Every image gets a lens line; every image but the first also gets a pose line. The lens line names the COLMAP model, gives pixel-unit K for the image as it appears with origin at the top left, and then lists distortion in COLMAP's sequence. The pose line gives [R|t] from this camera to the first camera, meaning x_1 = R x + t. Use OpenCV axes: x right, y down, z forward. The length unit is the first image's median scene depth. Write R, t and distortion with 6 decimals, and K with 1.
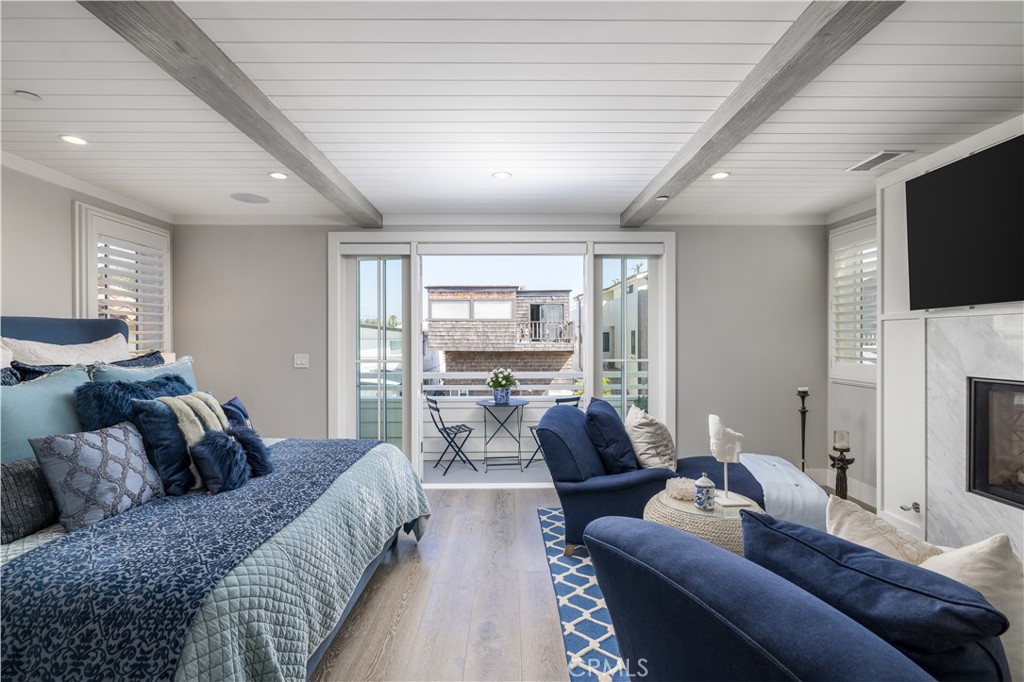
lens RADIAL K [[485.4, 0, 513.1], [0, 485.4, 337.1], [0, 0, 1]] dist [-0.005558, 0.000318]
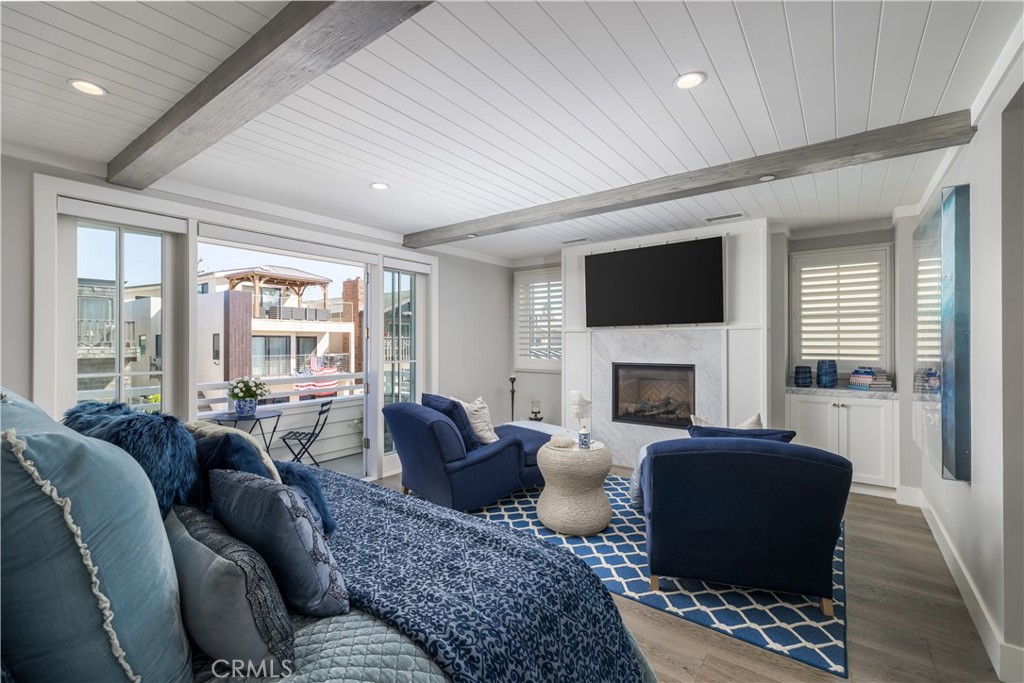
lens RADIAL K [[453.4, 0, 514.9], [0, 453.4, 344.3], [0, 0, 1]] dist [0.002104, 0.001797]
pose [[0.598201, -0.001546, 0.801345, -0.712470], [-0.004146, 0.999979, 0.005025, 0.000599], [-0.801335, -0.006328, 0.598182, 0.209391]]
